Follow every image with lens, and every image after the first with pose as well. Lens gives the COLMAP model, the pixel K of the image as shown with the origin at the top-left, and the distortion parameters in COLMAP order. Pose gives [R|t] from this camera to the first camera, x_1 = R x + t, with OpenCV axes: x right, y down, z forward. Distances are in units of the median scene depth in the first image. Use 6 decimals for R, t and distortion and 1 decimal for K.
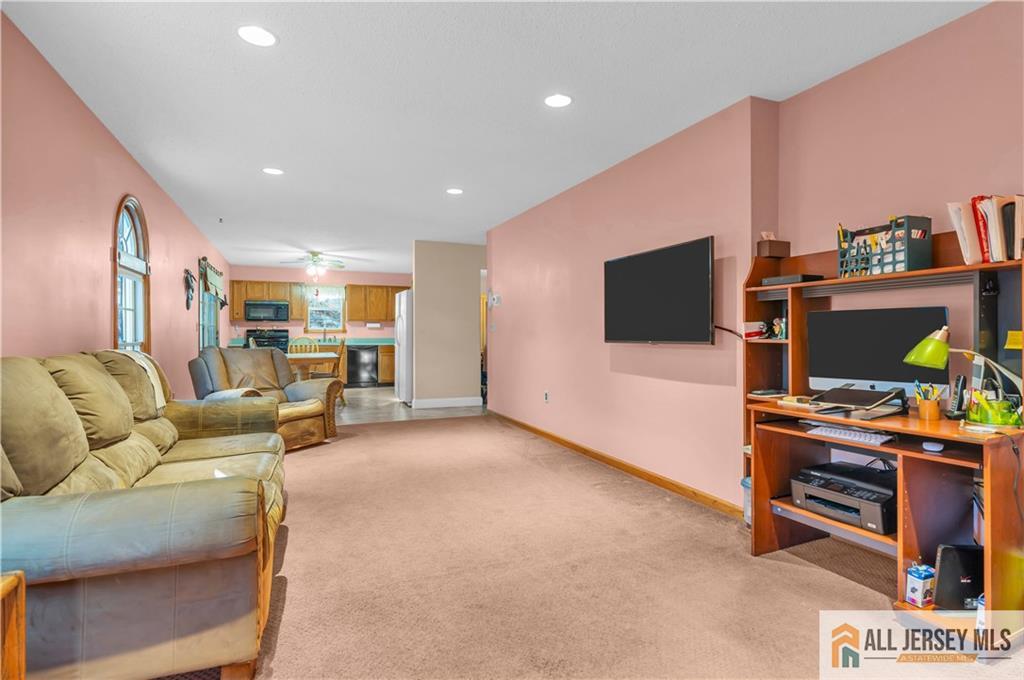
lens RADIAL K [[511.3, 0, 502.9], [0, 511.3, 341.1], [0, 0, 1]] dist [0.002047, 0.000147]
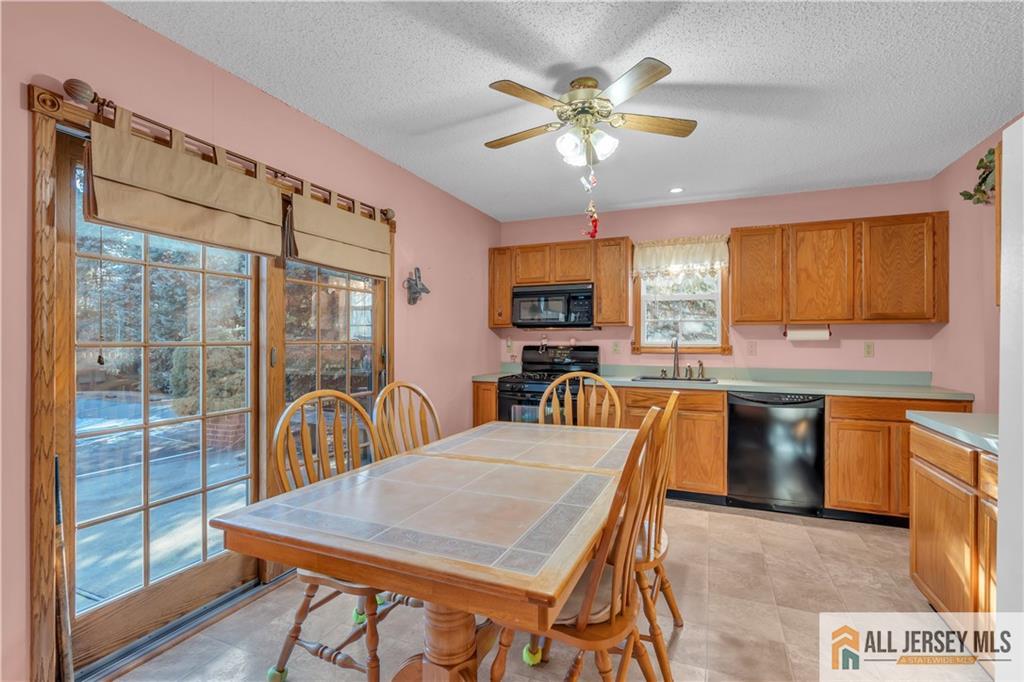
lens RADIAL K [[474.1, 0, 518.8], [0, 474.1, 338.5], [0, 0, 1]] dist [-0.009612, 0.002205]
pose [[0.689234, 0.001861, -0.724537, -0.161378], [-0.012849, 0.999871, -0.009654, -0.023921], [0.724425, 0.015964, 0.689168, 0.658232]]
